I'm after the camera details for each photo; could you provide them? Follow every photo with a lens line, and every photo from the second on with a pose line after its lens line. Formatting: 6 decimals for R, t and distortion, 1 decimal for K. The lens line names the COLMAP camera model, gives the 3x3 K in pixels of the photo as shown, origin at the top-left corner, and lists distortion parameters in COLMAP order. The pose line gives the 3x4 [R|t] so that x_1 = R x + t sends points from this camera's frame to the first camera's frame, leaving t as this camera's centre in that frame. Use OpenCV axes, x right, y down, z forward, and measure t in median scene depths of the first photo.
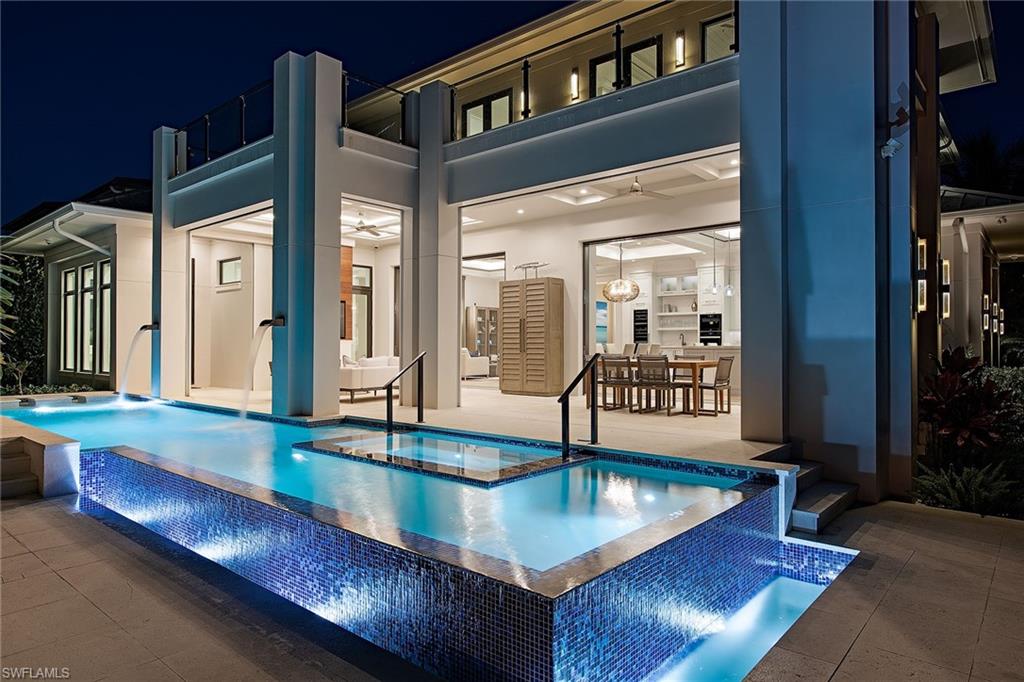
lens RADIAL K [[630.1, 0, 514.4], [0, 630.1, 341.1], [0, 0, 1]] dist [0.015115, 0.001070]
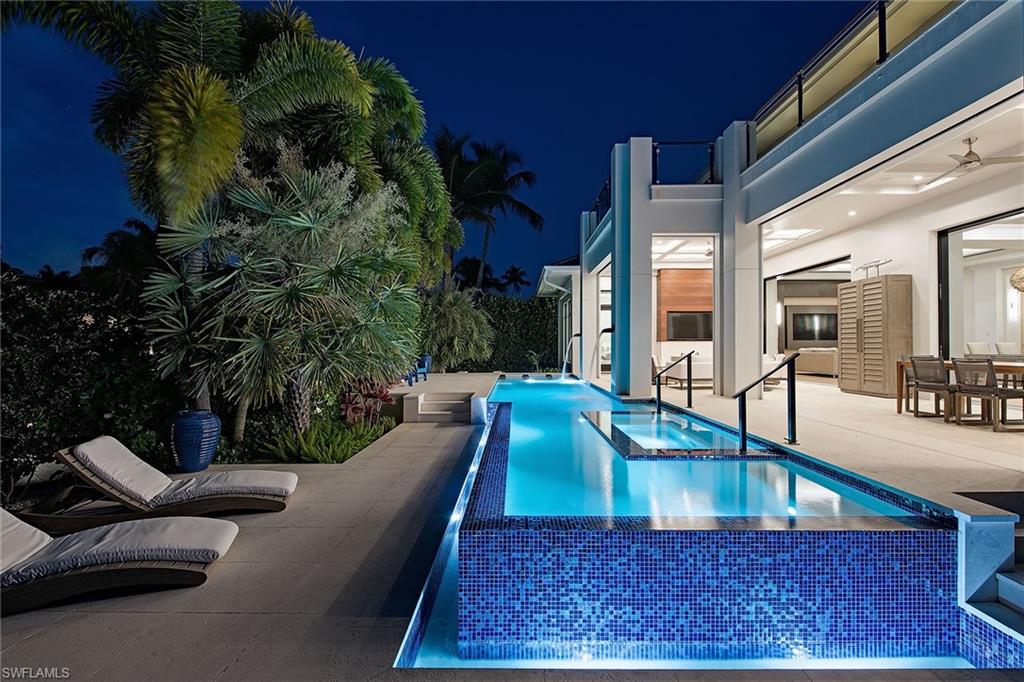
lens RADIAL K [[451.8, 0, 512.6], [0, 451.8, 343.9], [0, 0, 1]] dist [-0.002541, -0.000715]
pose [[0.633765, -0.005938, -0.773503, 0.260963], [0.006966, 0.999974, -0.001969, 0.002472], [0.773494, -0.004140, 0.633790, 0.137156]]
